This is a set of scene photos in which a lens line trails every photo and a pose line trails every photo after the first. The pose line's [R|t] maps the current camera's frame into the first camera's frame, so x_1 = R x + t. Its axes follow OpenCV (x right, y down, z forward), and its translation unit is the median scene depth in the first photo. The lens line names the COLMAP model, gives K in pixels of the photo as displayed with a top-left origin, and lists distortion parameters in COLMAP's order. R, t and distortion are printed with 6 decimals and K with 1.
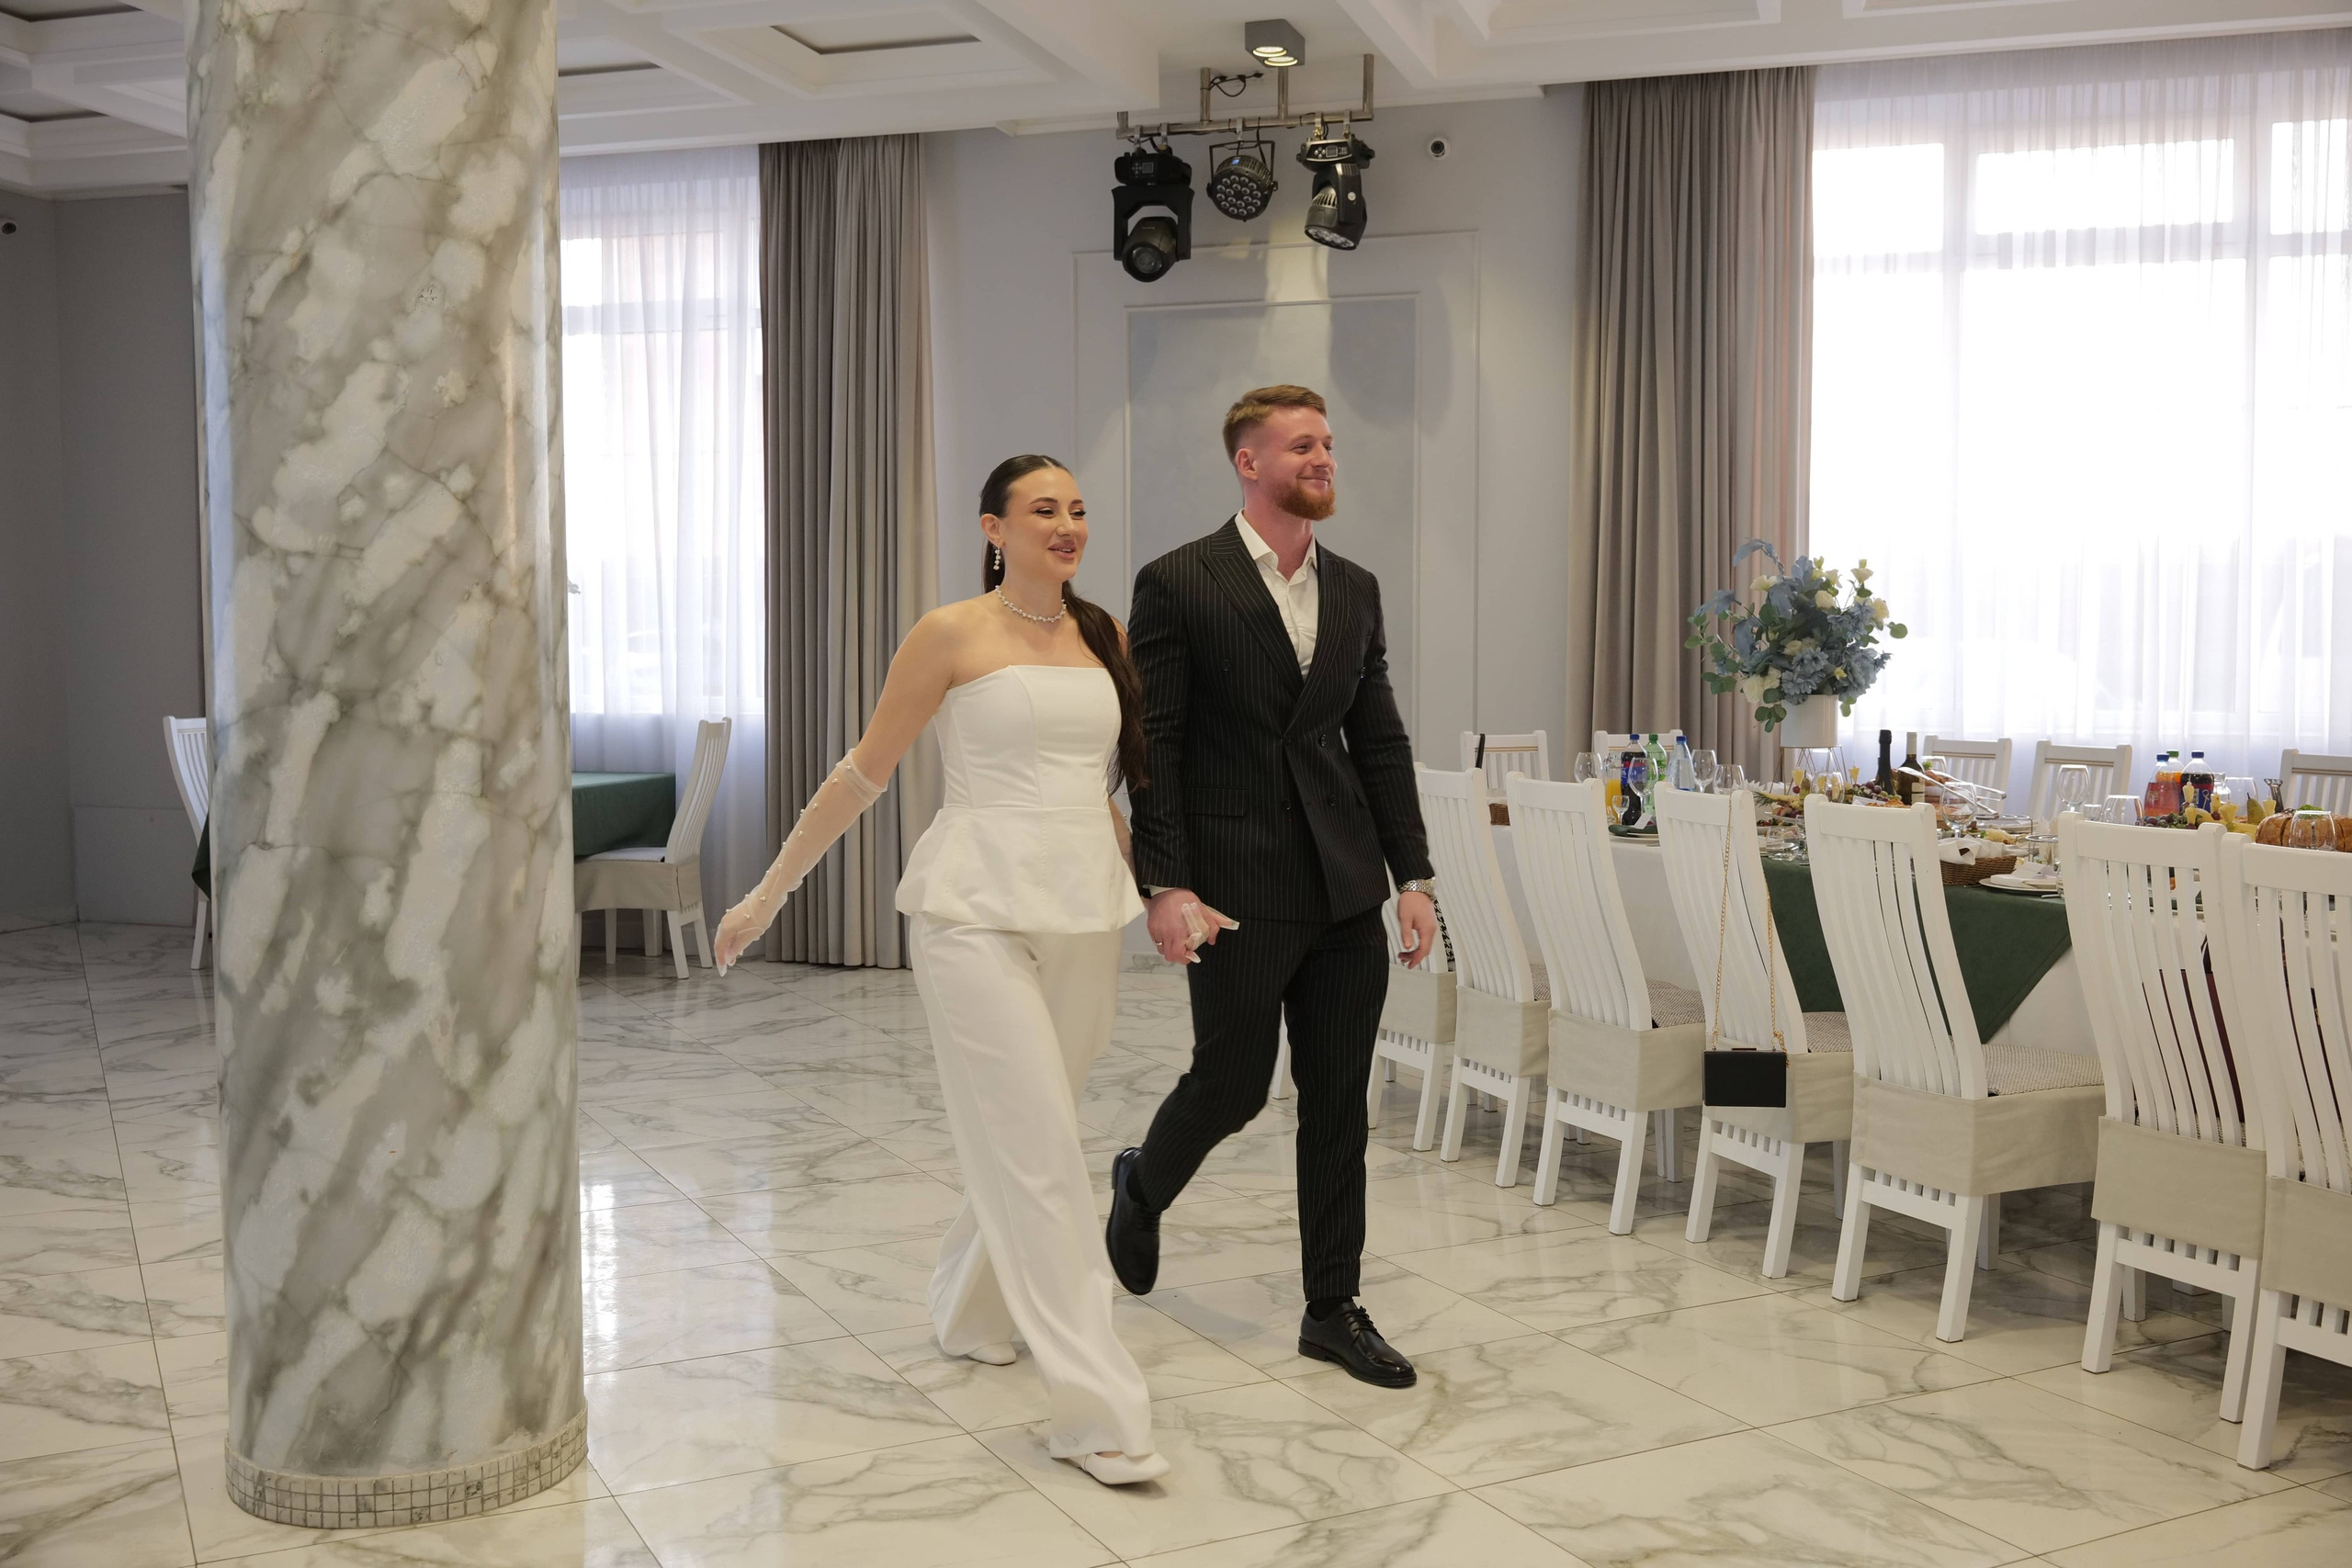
lens RADIAL K [[2324.6, 0, 1197.2], [0, 2324.6, 776.2], [0, 0, 1]] dist [0.006176, 0.000000]
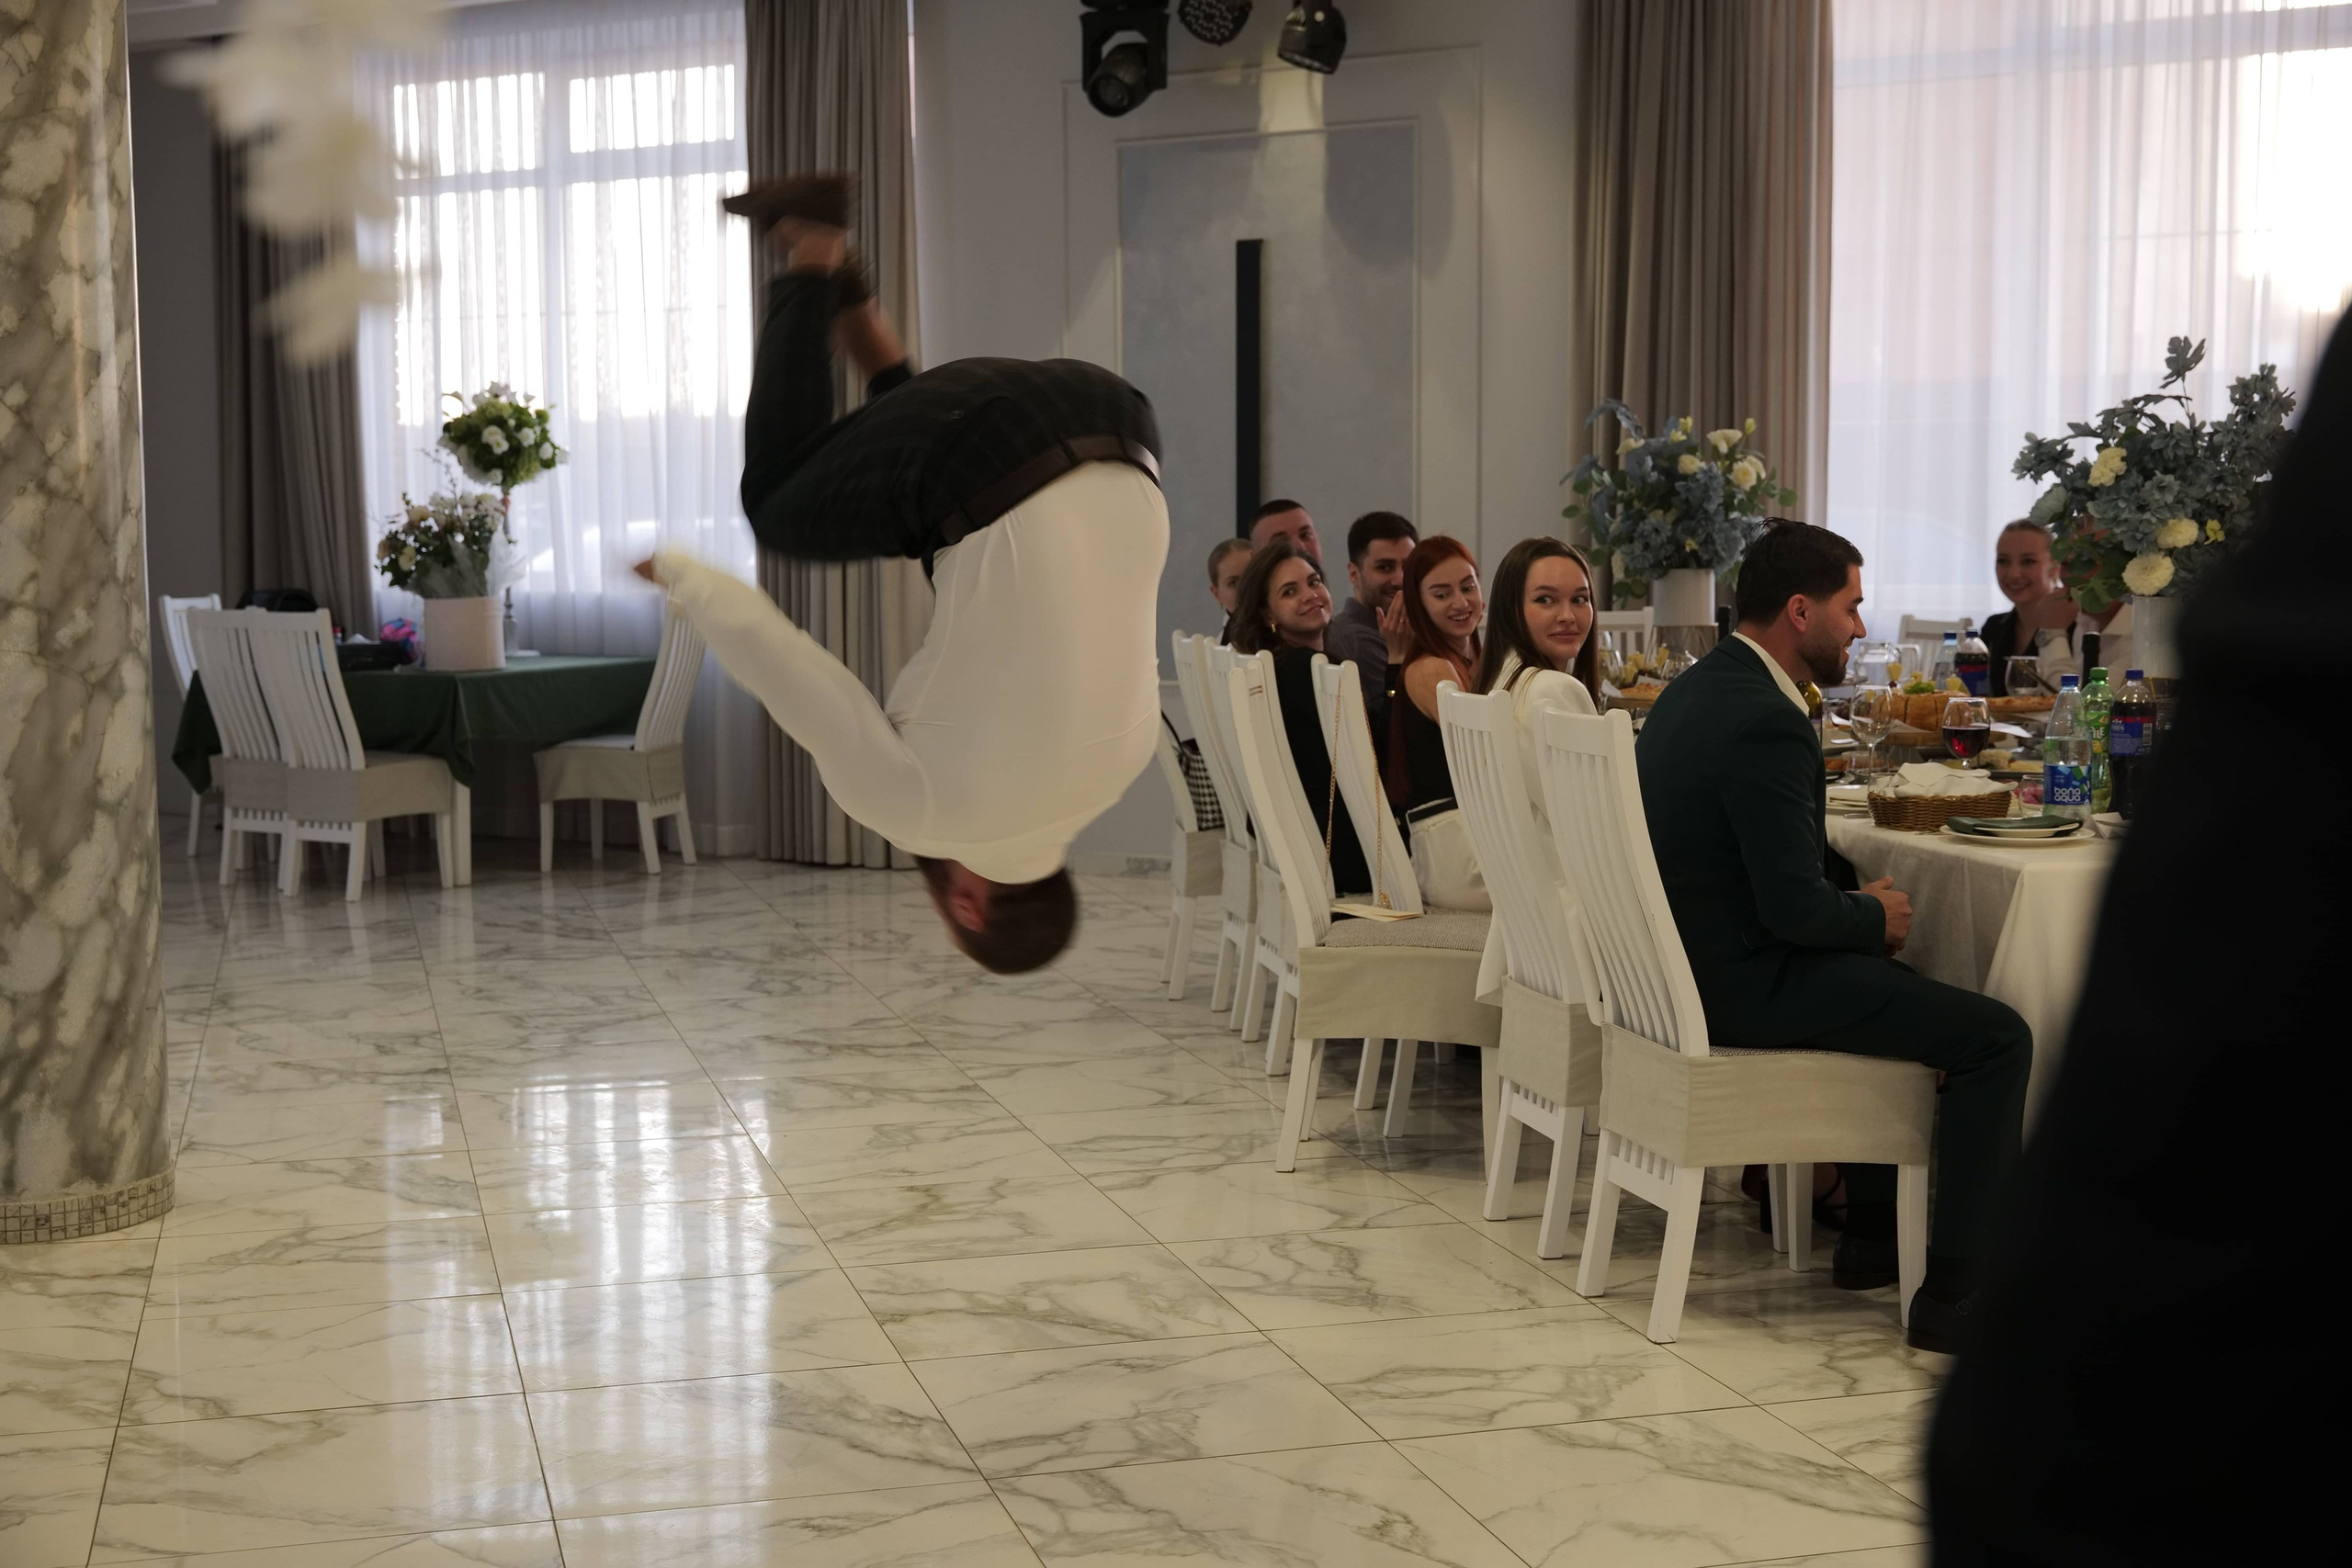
lens RADIAL K [[3147.9, 0, 1152.6], [0, 3147.9, 787.8], [0, 0, 1]] dist [0.006996, 0.000000]
pose [[0.975420, 0.013448, -0.219942, 0.612674], [-0.006068, 0.999397, 0.034197, 0.017951], [0.220269, -0.032022, 0.974913, -0.474266]]
